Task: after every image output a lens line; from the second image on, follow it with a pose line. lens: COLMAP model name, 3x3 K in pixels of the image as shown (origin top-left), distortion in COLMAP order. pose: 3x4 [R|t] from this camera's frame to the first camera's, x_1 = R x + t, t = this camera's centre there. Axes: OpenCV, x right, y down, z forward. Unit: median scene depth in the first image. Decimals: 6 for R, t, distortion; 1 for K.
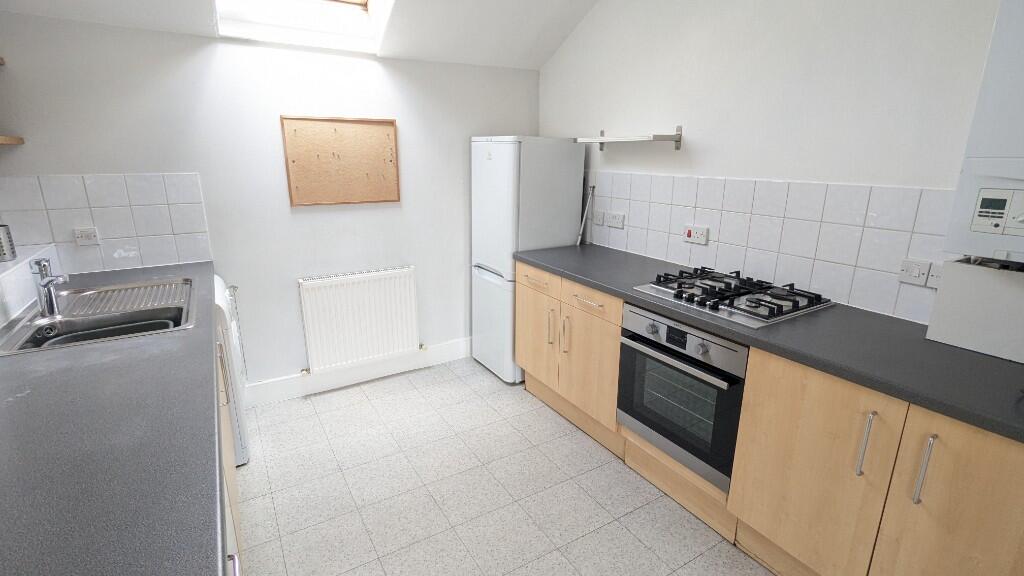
lens RADIAL K [[484.0, 0, 512.0], [0, 484.0, 288.0], [0, 0, 1]] dist [0.000740, -0.000266]
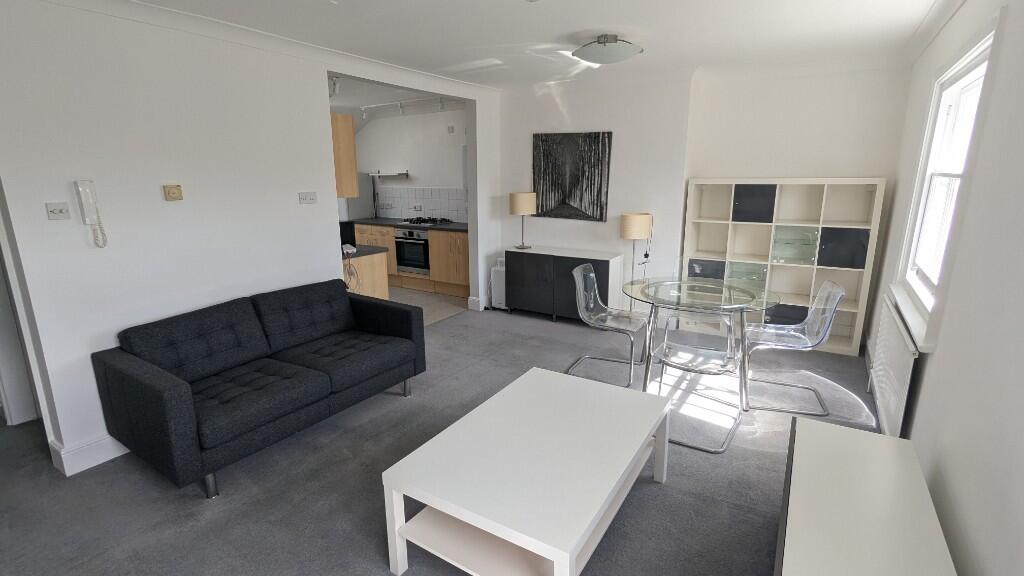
lens RADIAL K [[484.0, 0, 512.0], [0, 484.0, 288.0], [0, 0, 1]] dist [0.000740, -0.000266]
pose [[0.896007, -0.109563, 0.430311, -0.397500], [0.129891, 0.991364, -0.018048, 0.481005], [-0.424617, 0.072065, 0.902500, -1.769206]]
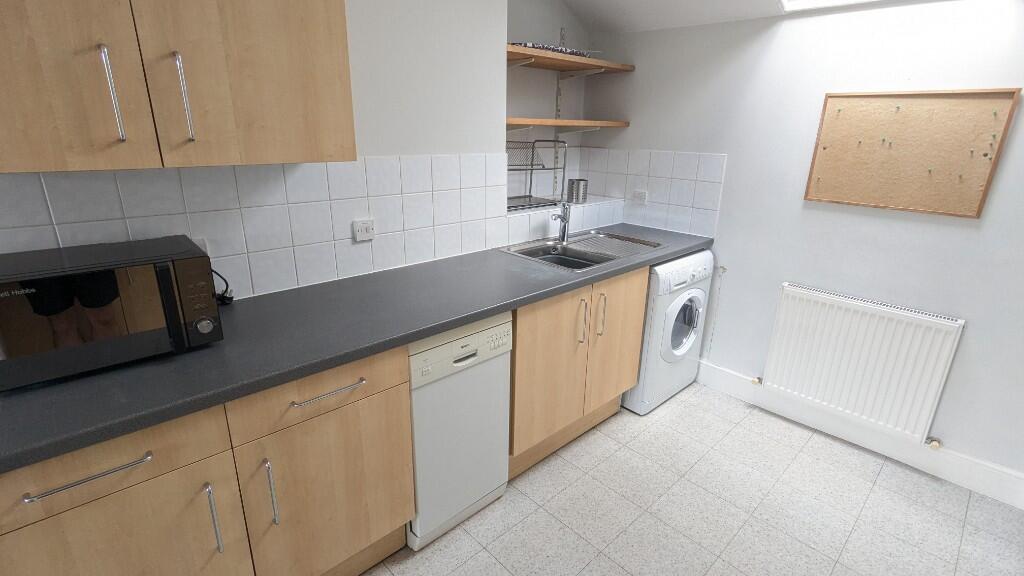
lens RADIAL K [[484.0, 0, 512.0], [0, 484.0, 288.0], [0, 0, 1]] dist [0.000740, -0.000266]
pose [[0.211727, 0.303949, -0.928863, 0.297529], [-0.286611, 0.927934, 0.238314, -0.080484], [0.934358, 0.215765, 0.283584, 0.304777]]
